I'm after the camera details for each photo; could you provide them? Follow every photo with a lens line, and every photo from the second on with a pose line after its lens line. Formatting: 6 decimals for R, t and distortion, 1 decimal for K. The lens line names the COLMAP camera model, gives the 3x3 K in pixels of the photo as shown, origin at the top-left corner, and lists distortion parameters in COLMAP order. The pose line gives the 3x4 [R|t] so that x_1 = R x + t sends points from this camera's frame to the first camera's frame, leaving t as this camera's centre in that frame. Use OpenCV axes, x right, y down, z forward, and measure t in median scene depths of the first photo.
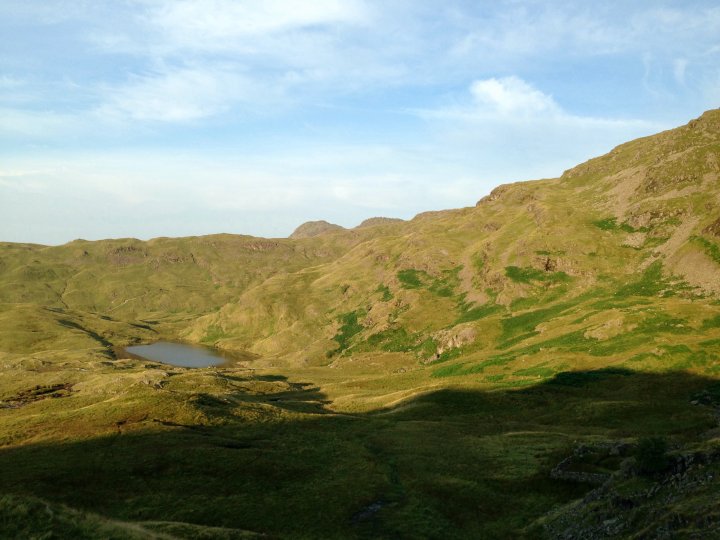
lens RADIAL K [[624.7, 0, 358.7], [0, 624.7, 267.3], [0, 0, 1]] dist [0.016007, -0.050576]
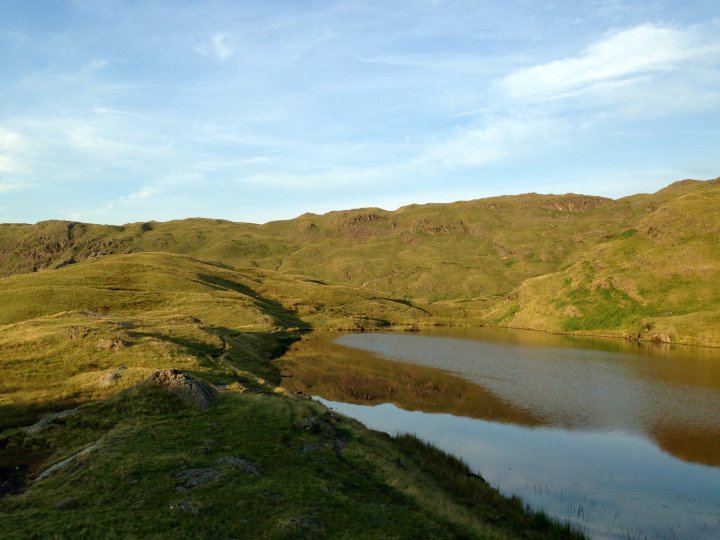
lens RADIAL K [[624.7, 0, 359.2], [0, 624.7, 270.9], [0, 0, 1]] dist [0.016007, -0.050576]
pose [[0.929199, -0.022066, -0.368921, -0.136521], [0.008131, 0.999195, -0.039284, 0.059240], [0.369491, 0.033503, 0.928630, 0.388636]]
